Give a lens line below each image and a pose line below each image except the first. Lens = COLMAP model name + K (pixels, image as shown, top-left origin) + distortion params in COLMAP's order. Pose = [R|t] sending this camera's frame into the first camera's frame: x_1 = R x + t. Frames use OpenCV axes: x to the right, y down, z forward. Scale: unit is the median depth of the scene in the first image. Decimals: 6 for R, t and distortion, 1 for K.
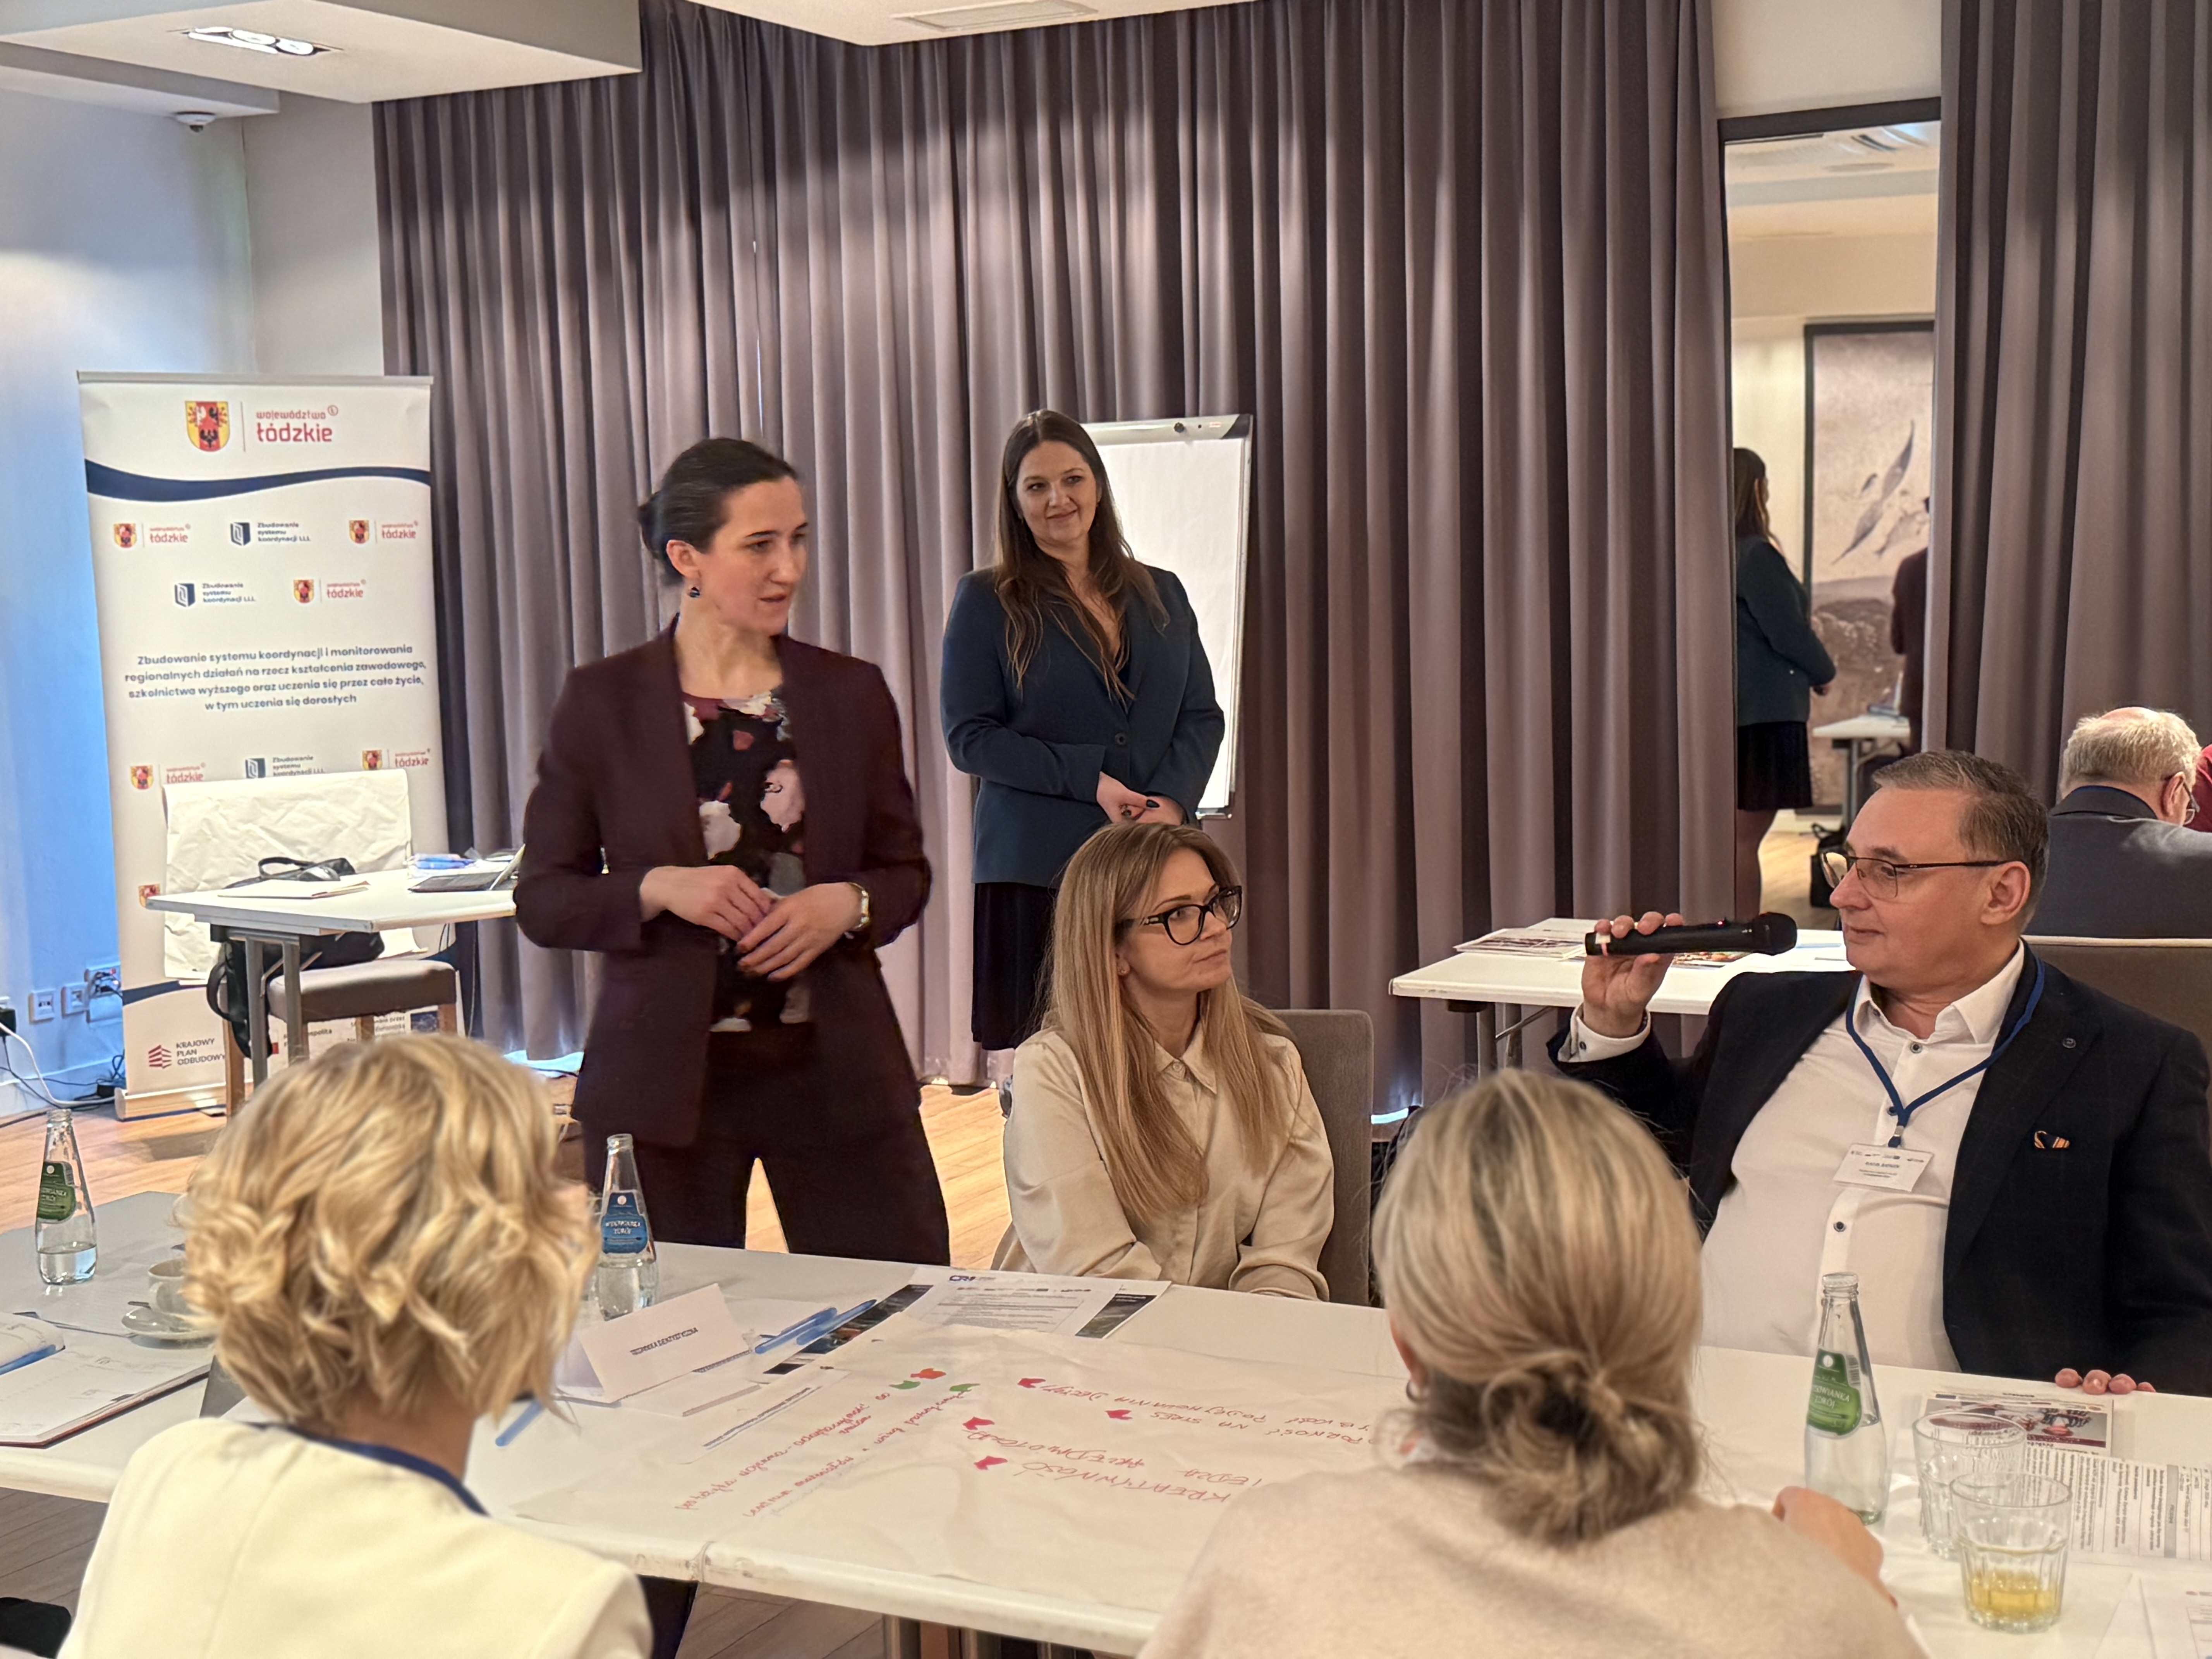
lens RADIAL K [[2930.9, 0, 1105.6], [0, 2930.9, 837.3], [0, 0, 1]] dist [0.216323, -0.430345]
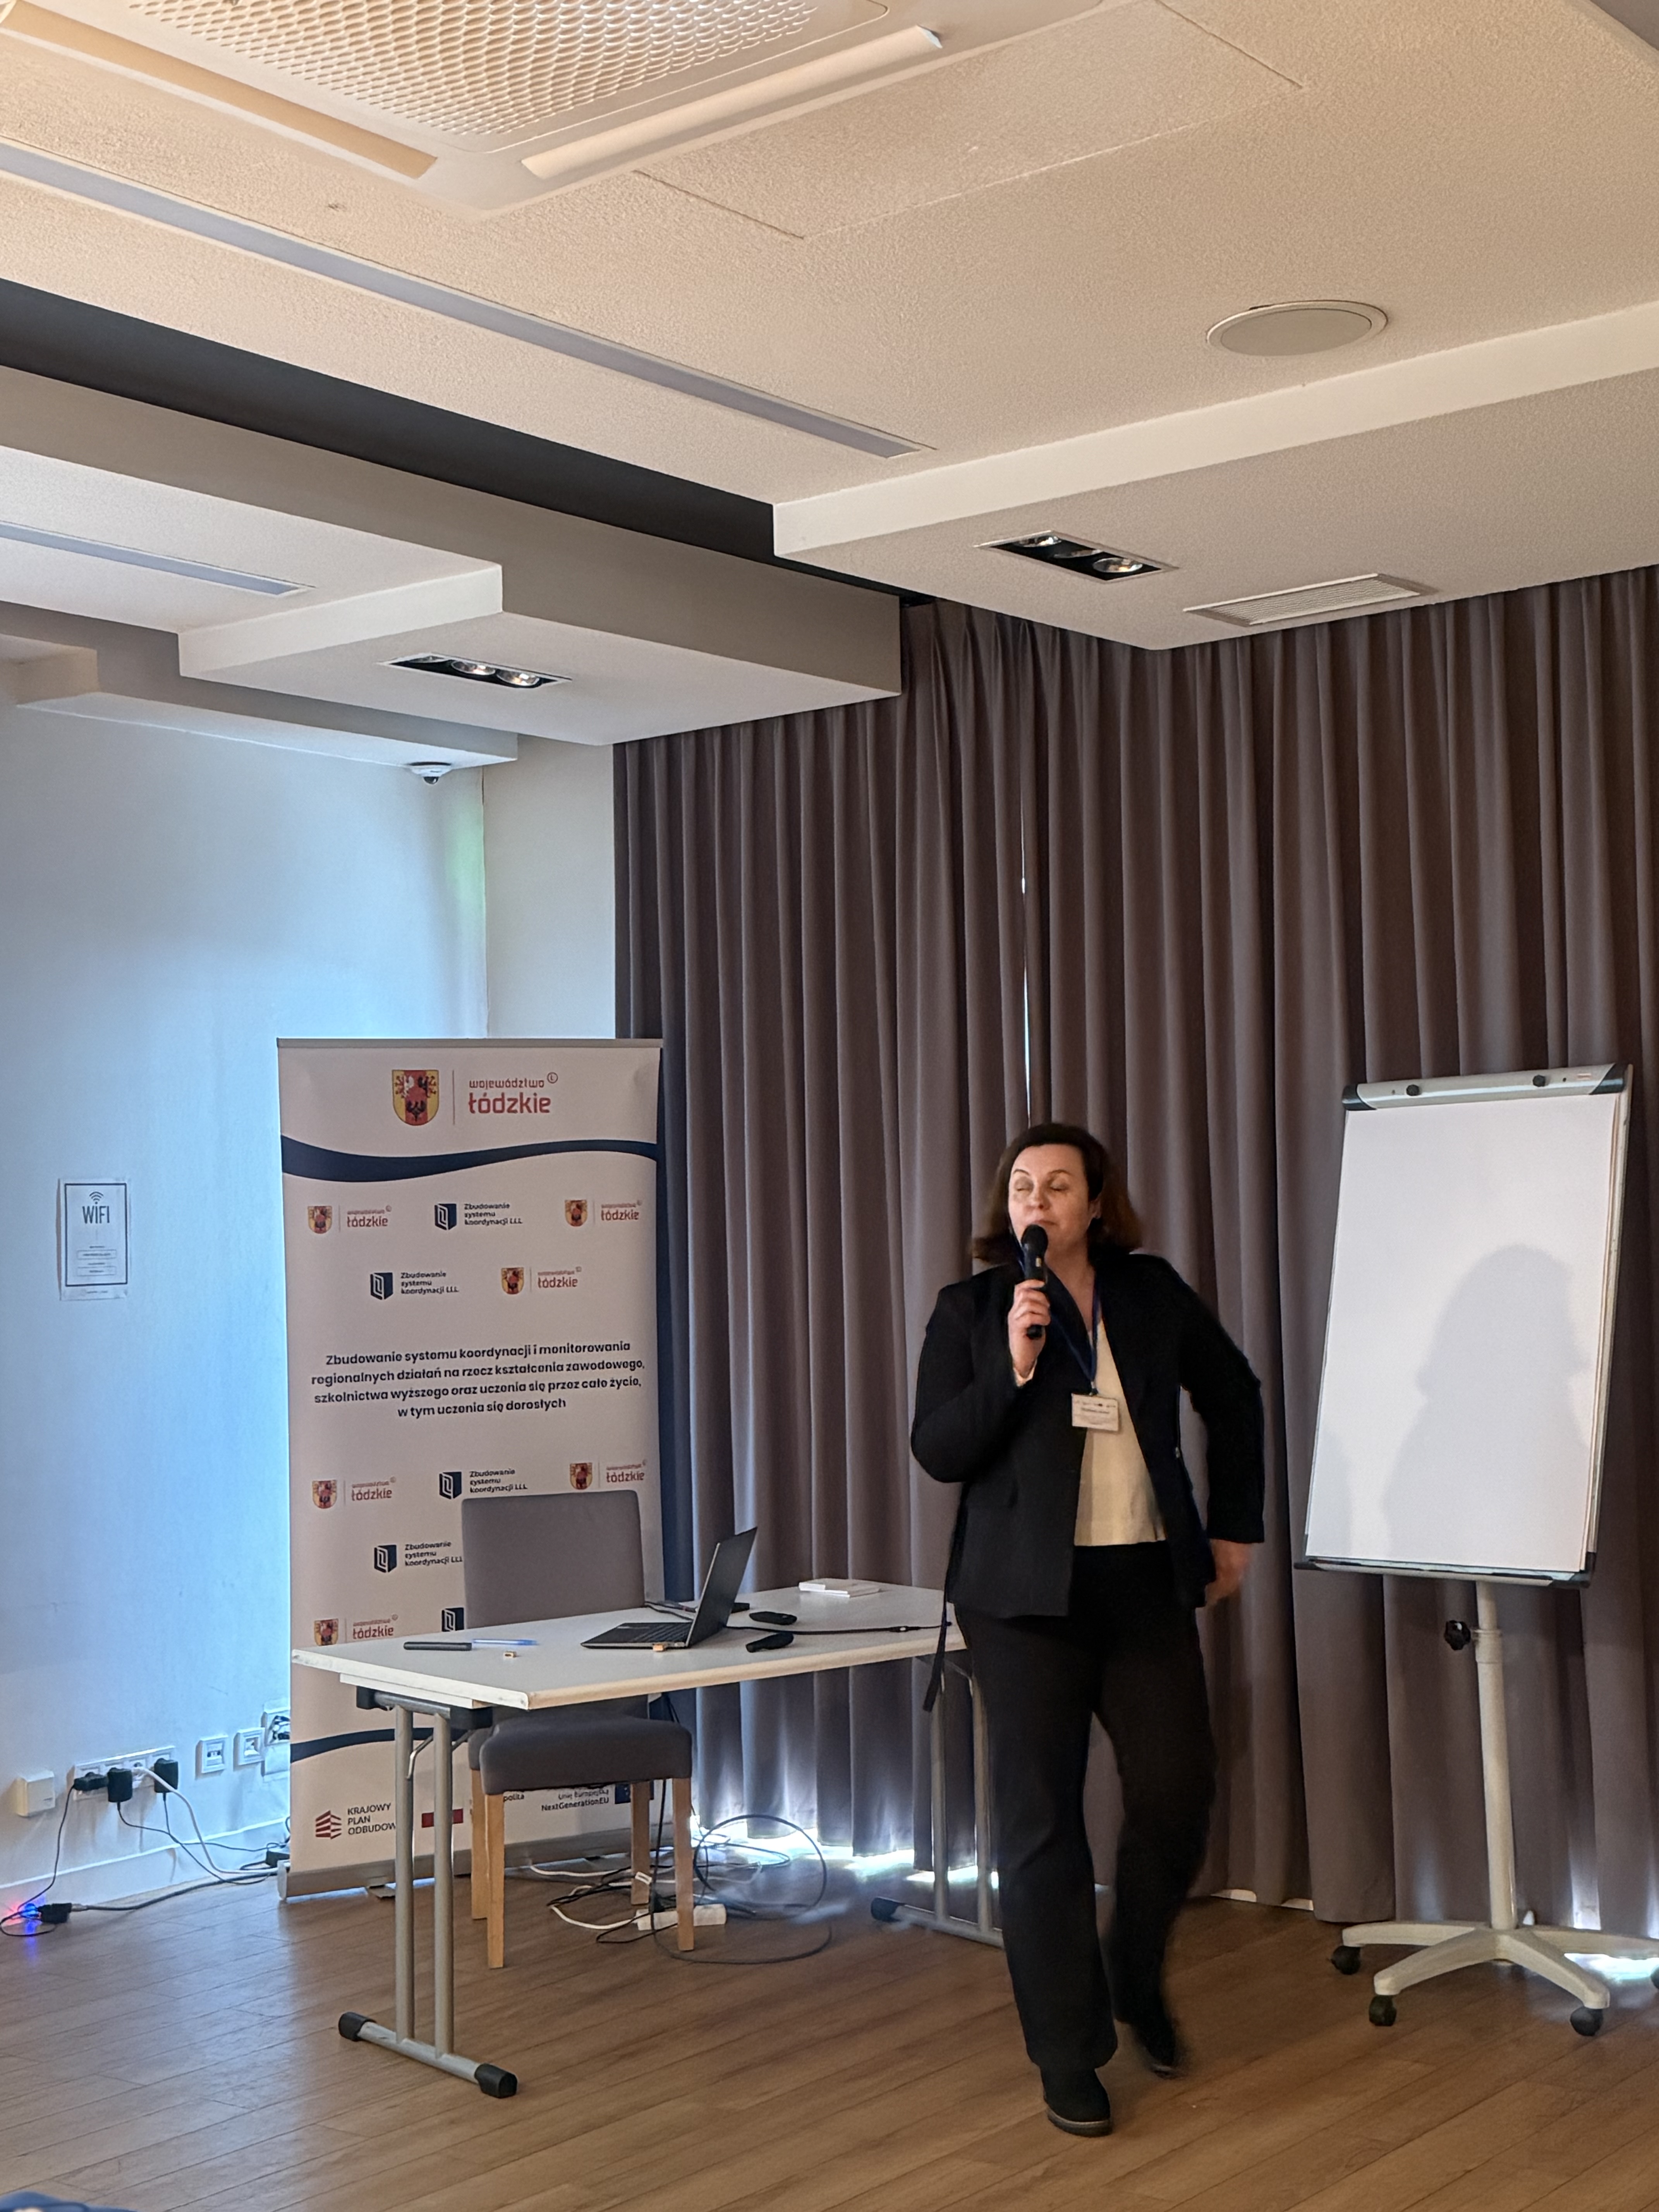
lens RADIAL K [[2934.7, 0, 839.0], [0, 2934.7, 1114.6], [0, 0, 1]] dist [0.220720, -0.452846]
pose [[0.981580, -0.005456, -0.190976, -0.007812], [-0.020176, 0.991043, -0.132010, -0.018344], [0.189986, 0.133431, 0.972678, 0.163532]]
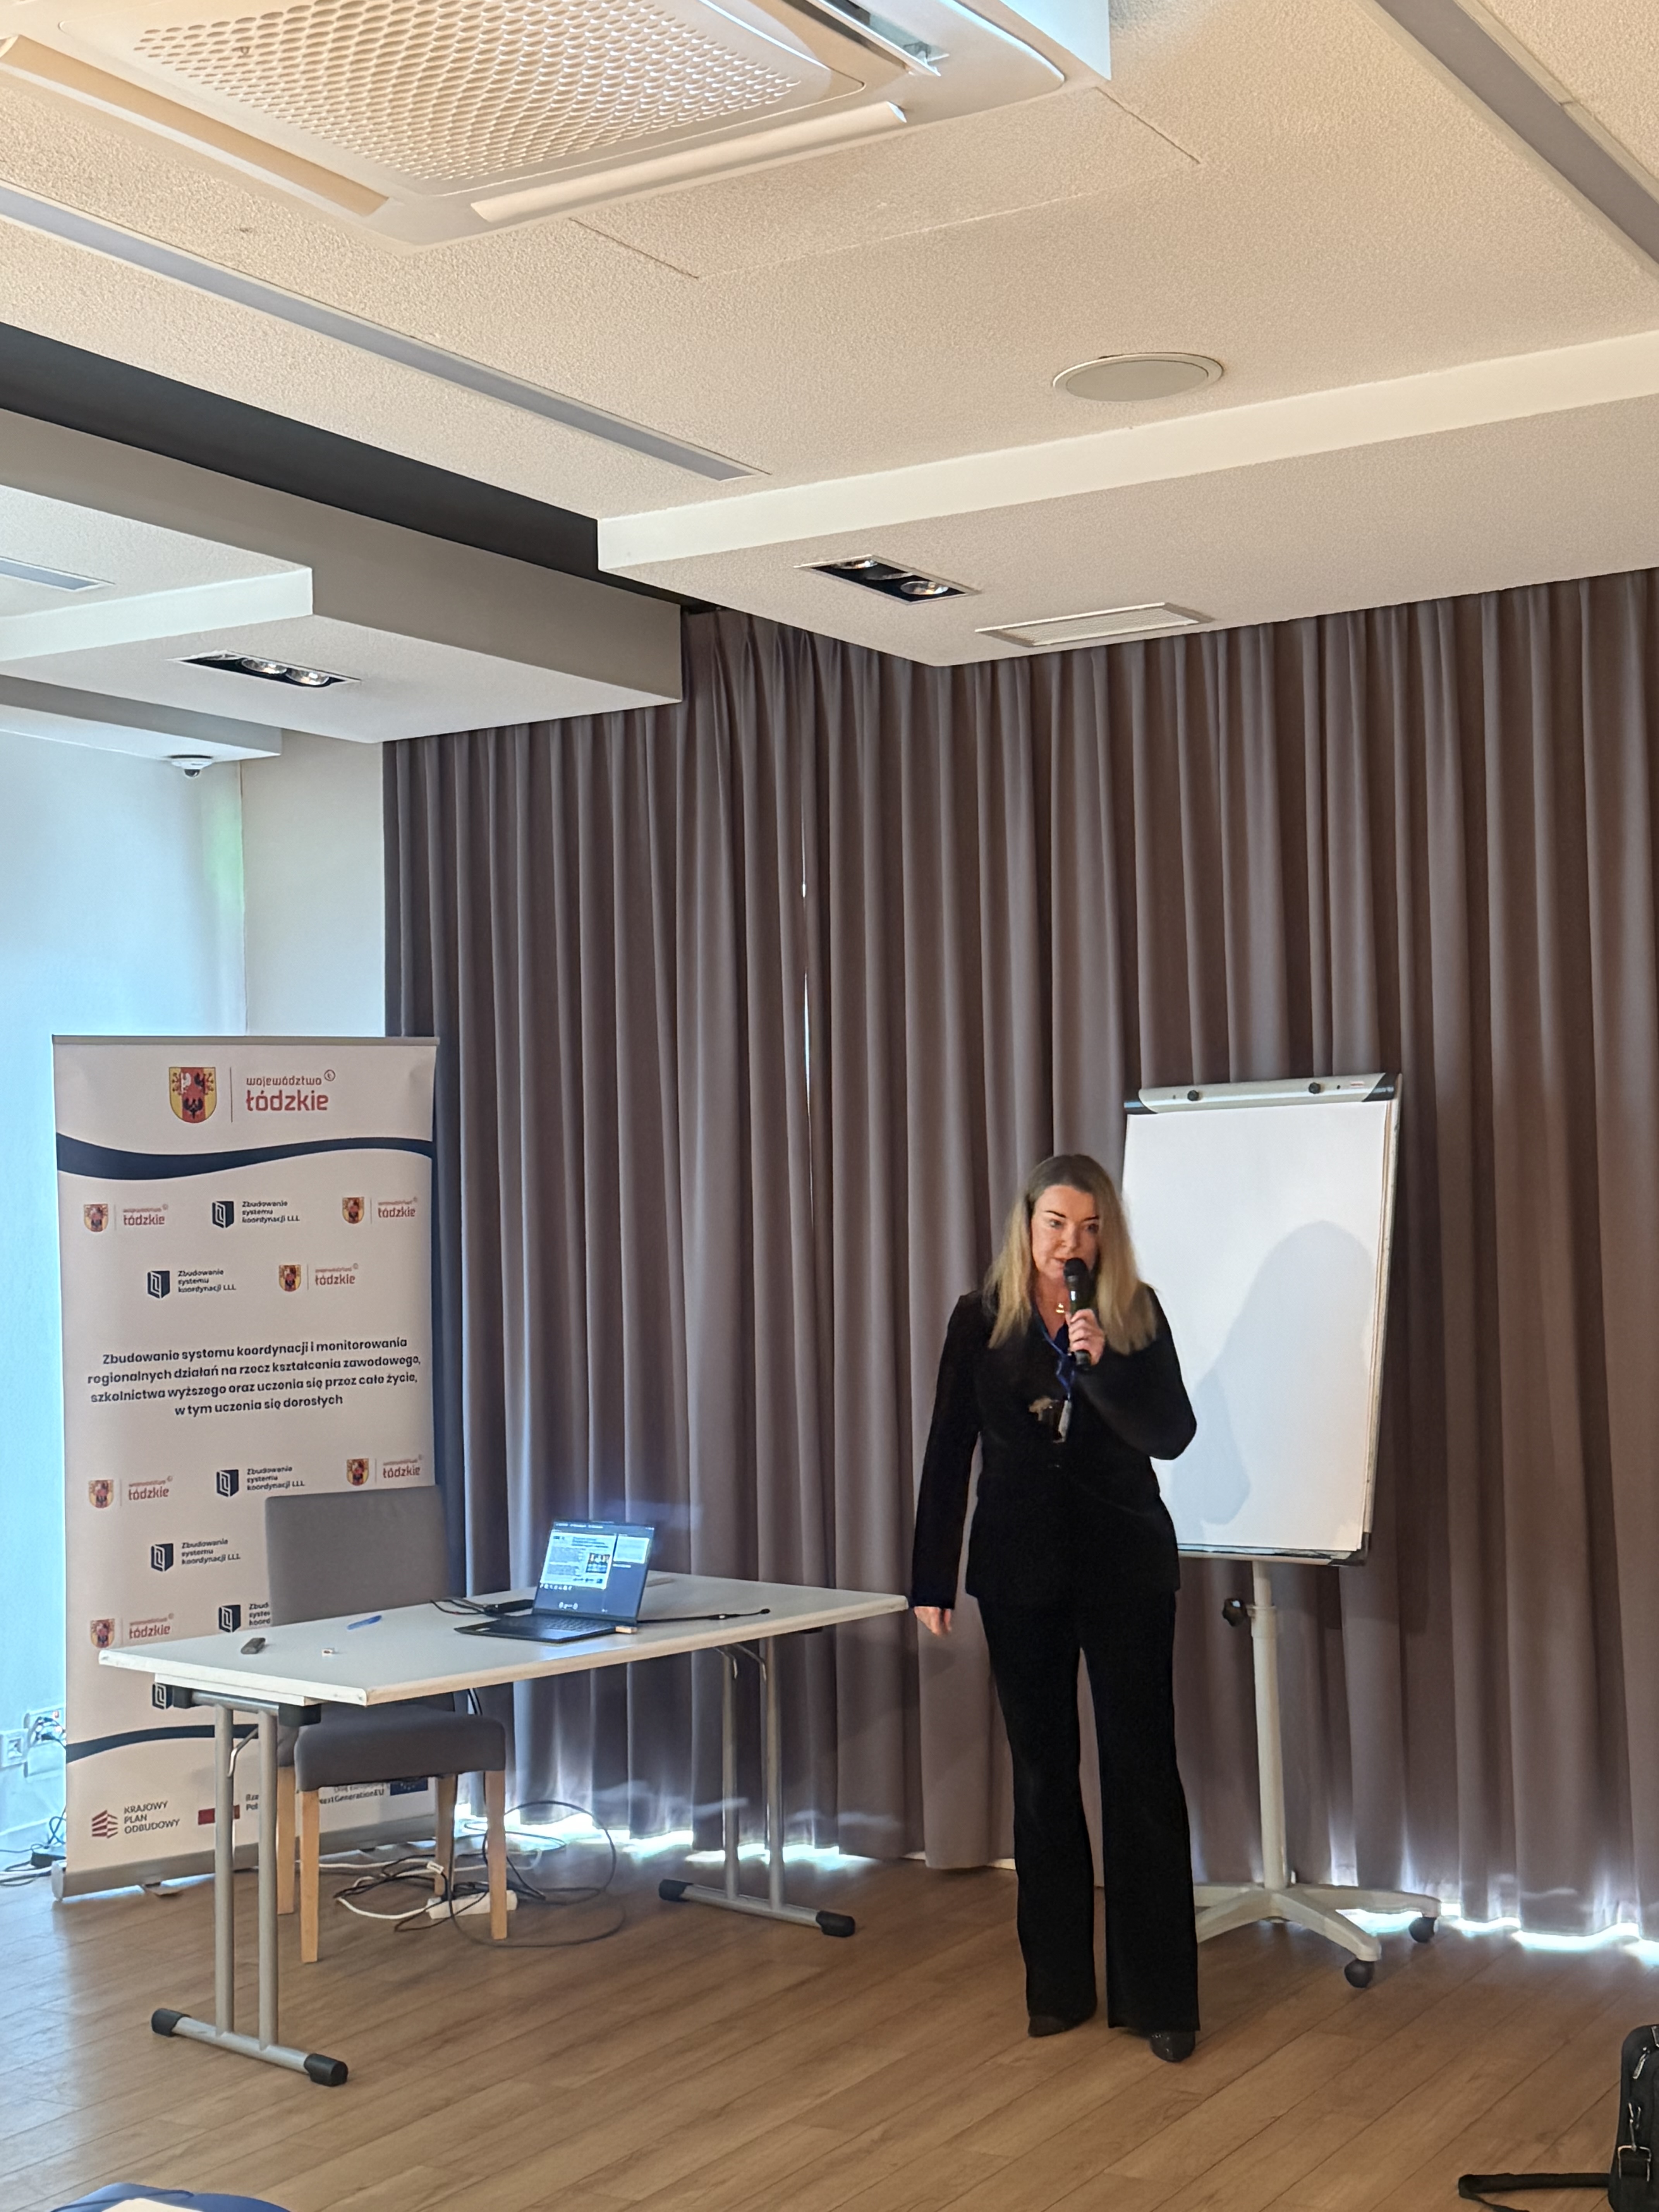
lens RADIAL K [[2930.9, 0, 833.4], [0, 2930.9, 1128.0], [0, 0, 1]] dist [0.216323, -0.430345]
pose [[0.997729, -0.000225, -0.067363, -0.049884], [-0.008101, 0.992337, -0.123298, -0.020330], [0.066875, 0.123564, 0.990081, 0.138579]]
